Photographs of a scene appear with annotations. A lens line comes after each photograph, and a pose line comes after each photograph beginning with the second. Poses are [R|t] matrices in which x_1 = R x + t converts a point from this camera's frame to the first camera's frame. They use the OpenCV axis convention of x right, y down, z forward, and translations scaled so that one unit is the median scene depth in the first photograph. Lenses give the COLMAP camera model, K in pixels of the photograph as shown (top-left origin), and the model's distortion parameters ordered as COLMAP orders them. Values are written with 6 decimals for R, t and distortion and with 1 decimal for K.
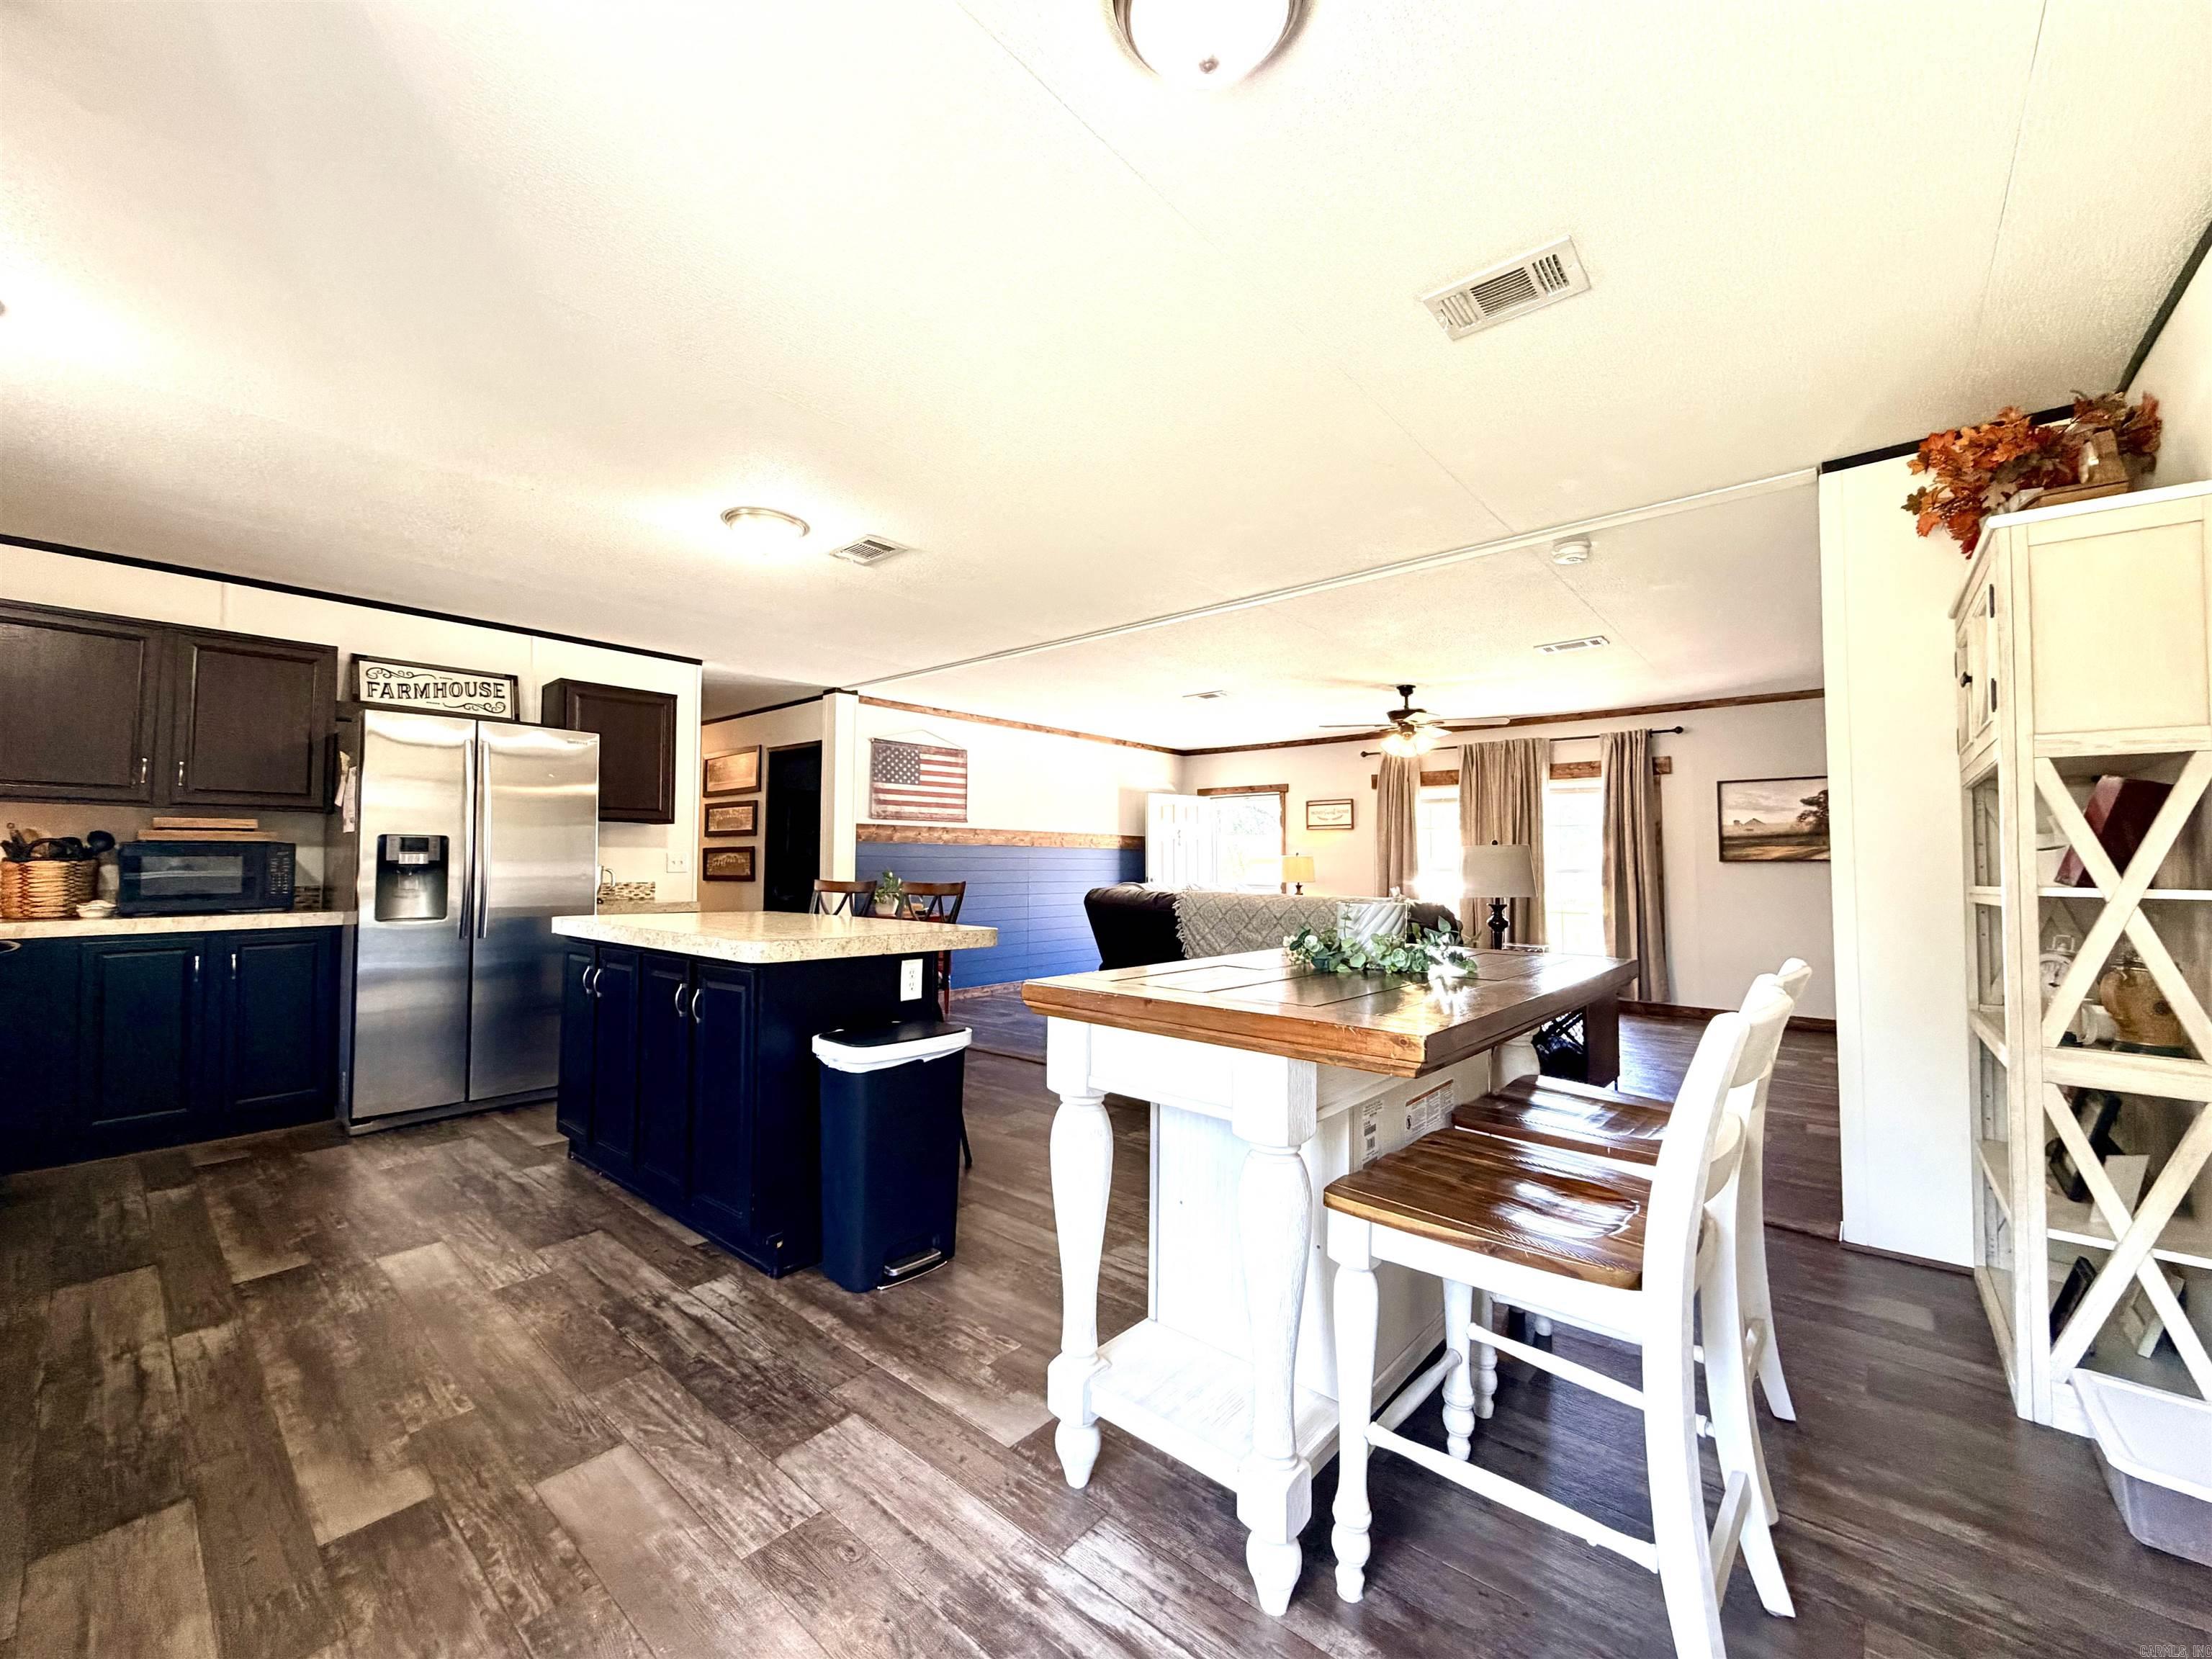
lens RADIAL K [[882.4, 0, 1098.5], [0, 882.4, 825.5], [0, 0, 1]] dist [0.000239, 0.000199]
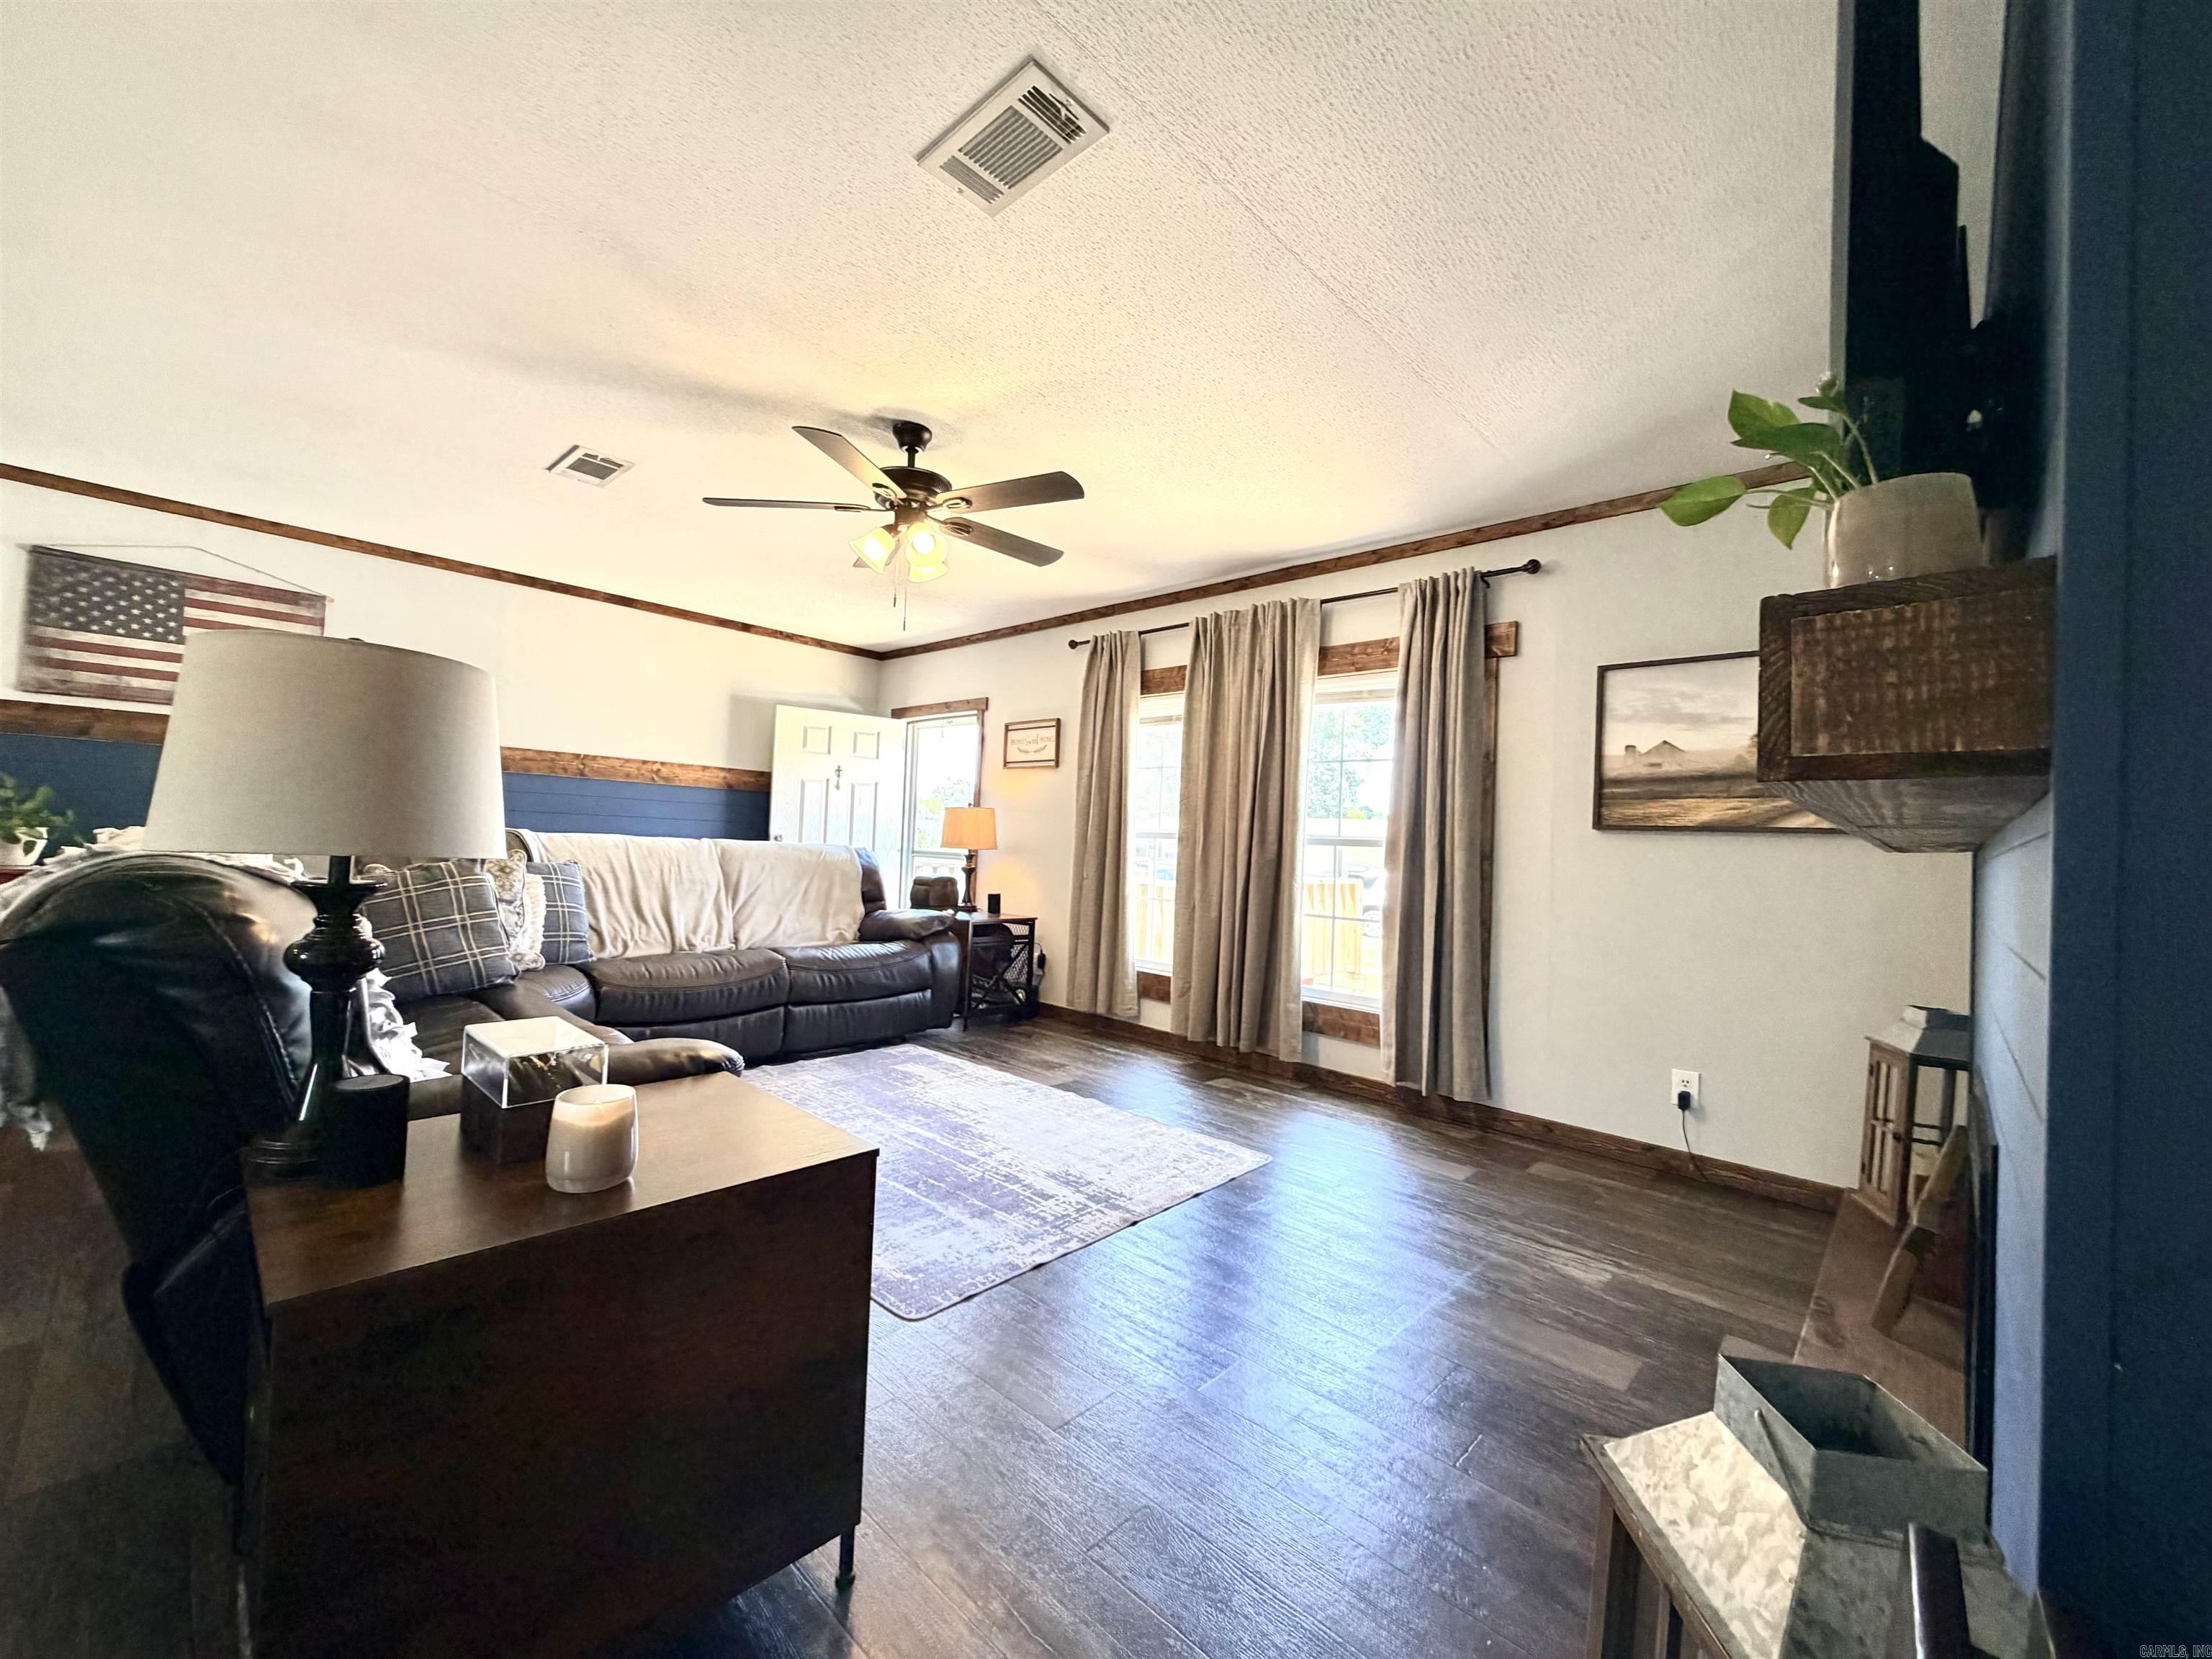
lens RADIAL K [[882.4, 0, 1095.9], [0, 882.4, 826.6], [0, 0, 1]] dist [0.000239, 0.000199]
pose [[0.997946, 0.039505, -0.050425, 0.444357], [-0.038253, 0.998941, 0.025566, 0.037007], [0.051381, -0.023584, 0.998401, 0.486262]]
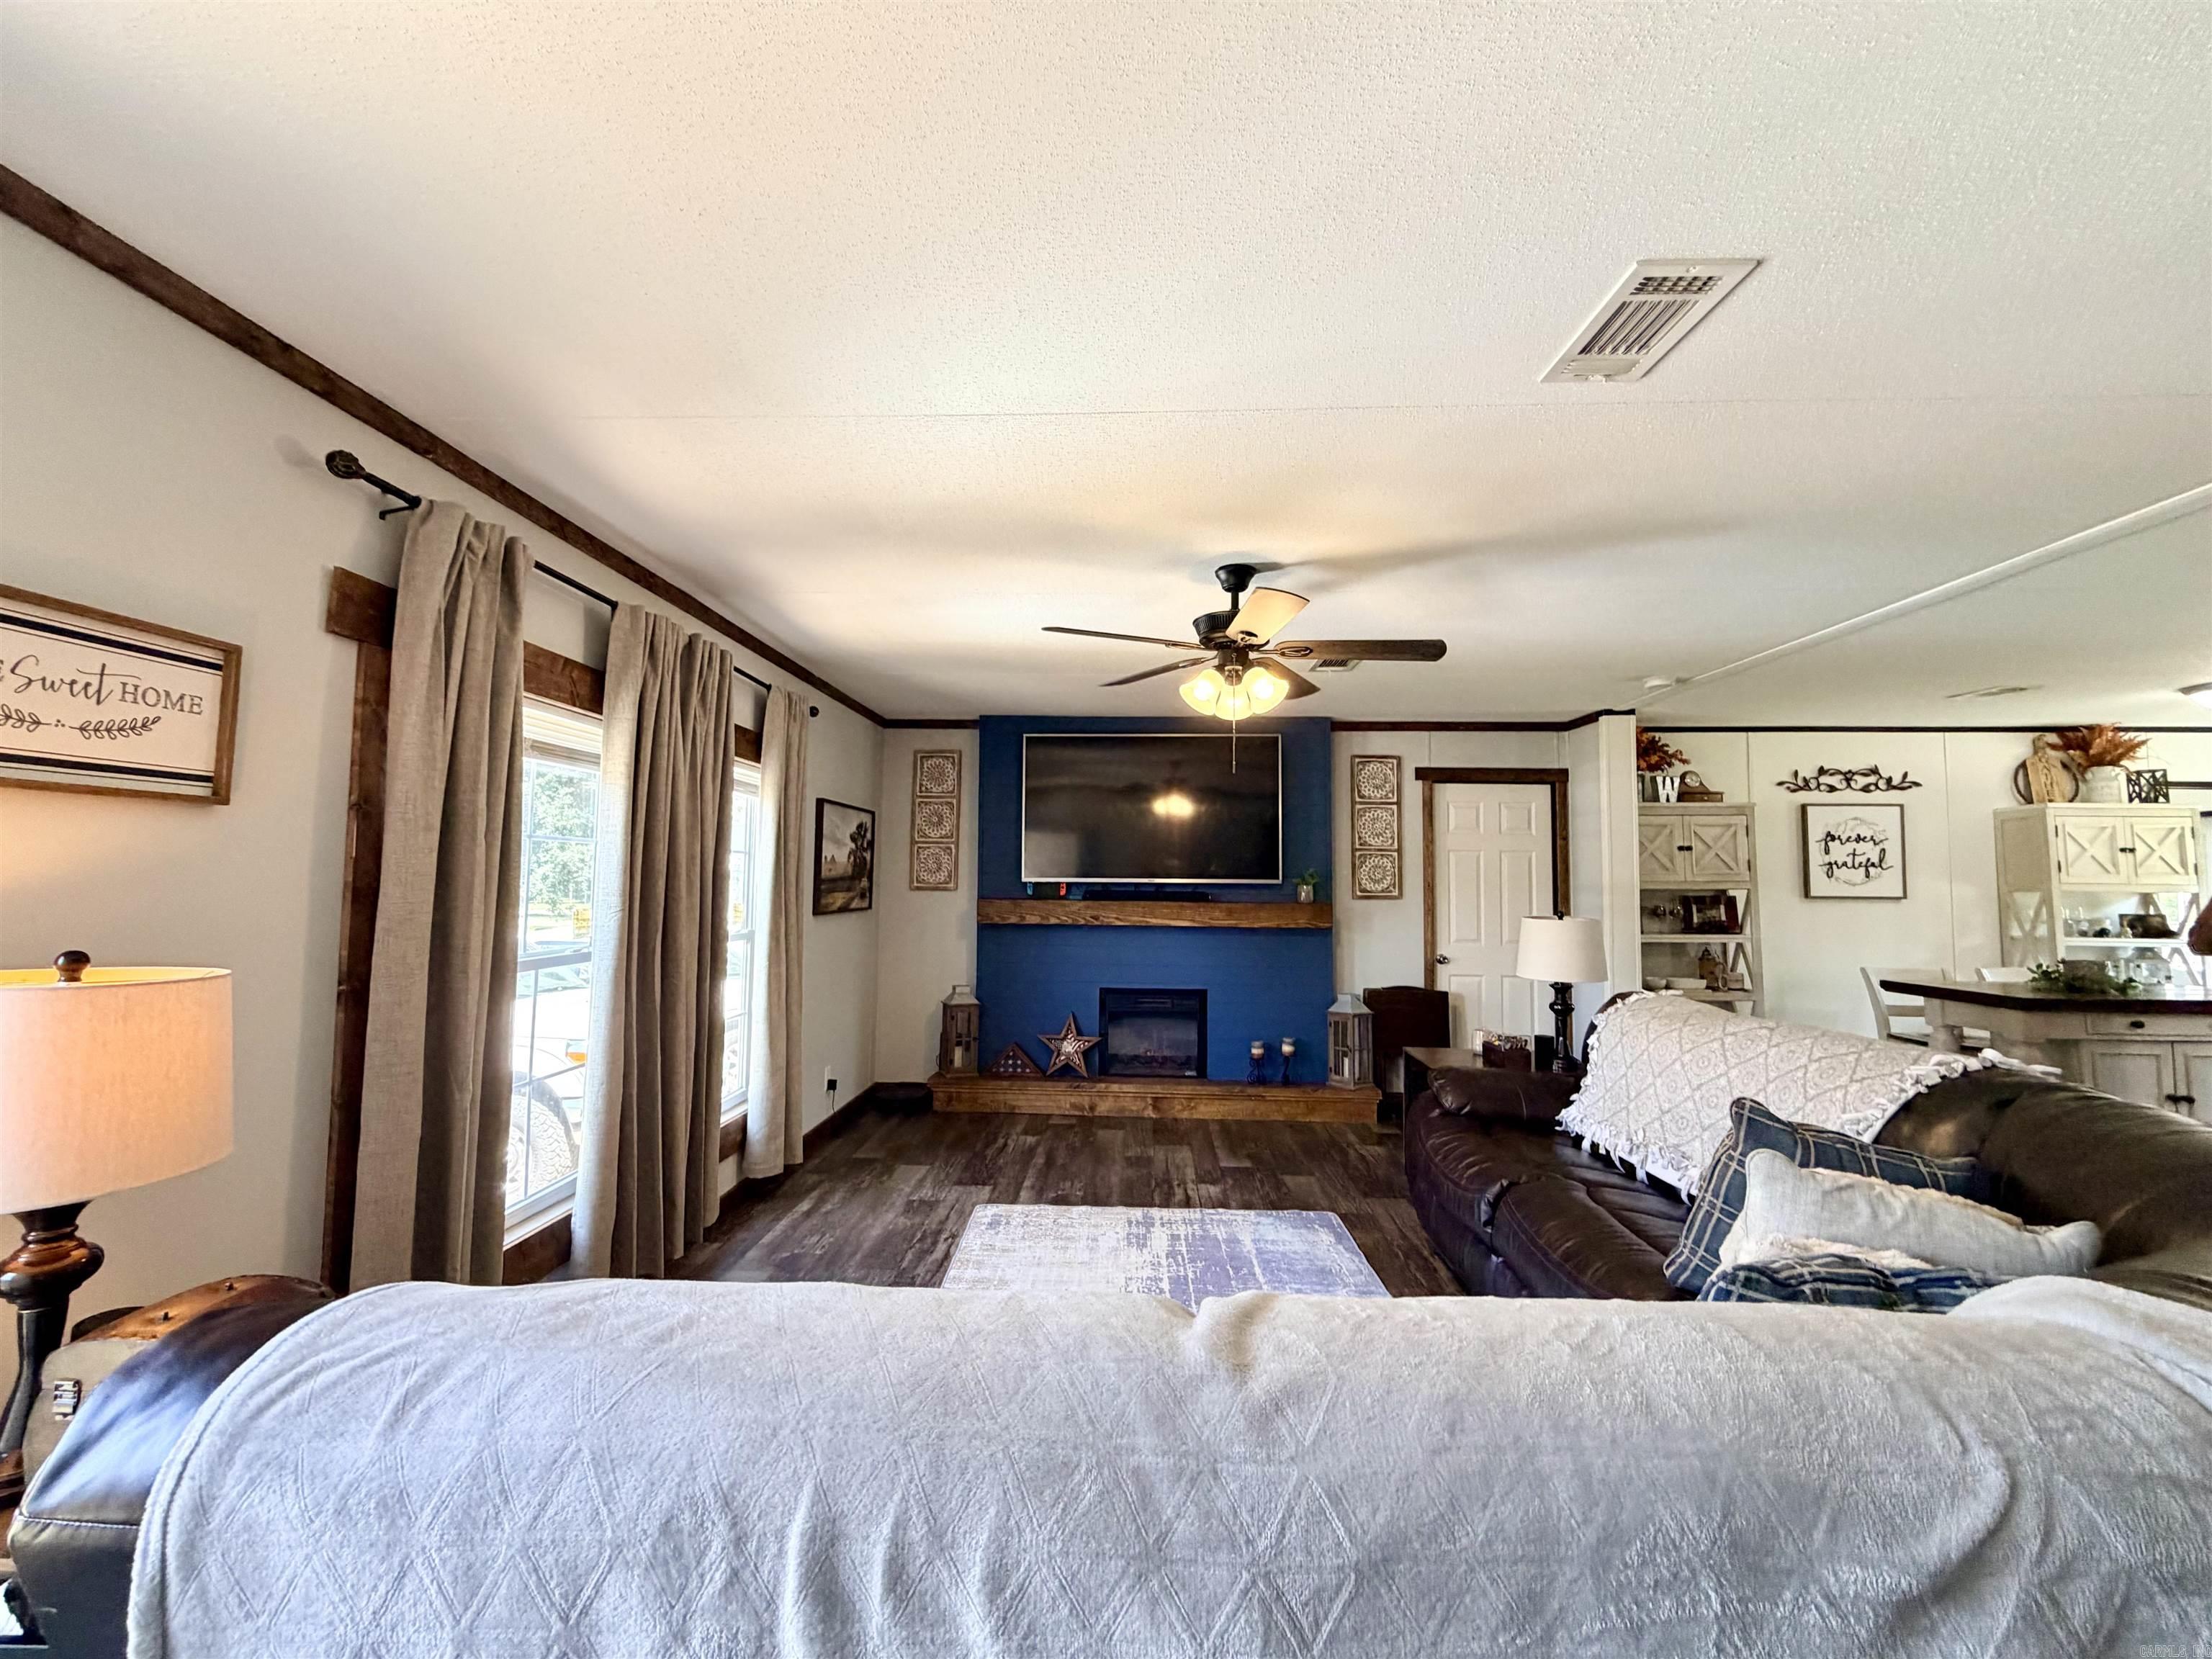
lens RADIAL K [[882.4, 0, 1100.4], [0, 882.4, 830.4], [0, 0, 1]] dist [0.000239, 0.000199]
pose [[-0.618202, 0.034012, 0.785283, 0.028536], [-0.048980, 0.995455, -0.081674, 0.020362], [-0.784492, -0.088954, -0.613726, 1.233757]]
